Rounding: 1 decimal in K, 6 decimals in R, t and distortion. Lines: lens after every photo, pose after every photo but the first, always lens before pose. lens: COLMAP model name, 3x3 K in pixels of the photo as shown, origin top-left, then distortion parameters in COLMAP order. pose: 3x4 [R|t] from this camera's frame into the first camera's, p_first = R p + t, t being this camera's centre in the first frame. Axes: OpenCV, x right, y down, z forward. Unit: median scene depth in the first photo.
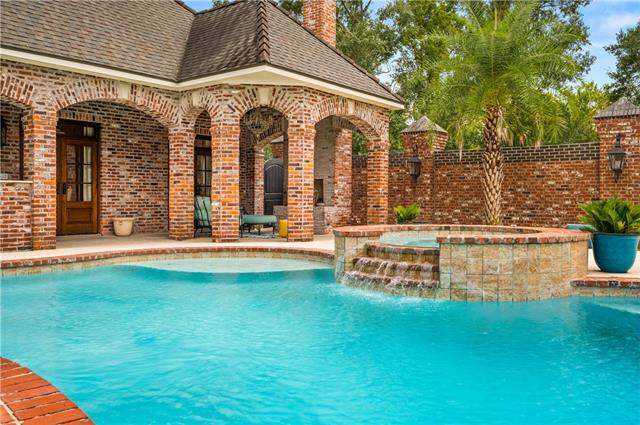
lens RADIAL K [[567.9, 0, 320.0], [0, 567.9, 212.5], [0, 0, 1]] dist [0.003494, 0.002822]
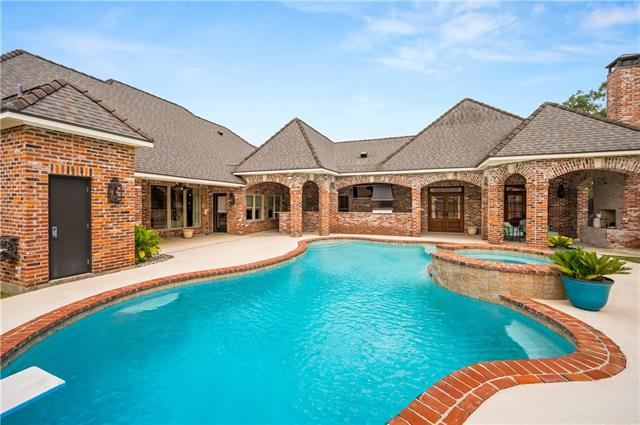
lens RADIAL K [[257.5, 0, 320.0], [0, 257.5, 212.5], [0, 0, 1]] dist [0.000941, 0.000060]
pose [[0.271621, 0.024799, -0.962085, 0.548786], [-0.019451, 0.999605, 0.020274, -0.065567], [0.962208, 0.013207, 0.271996, 0.162826]]
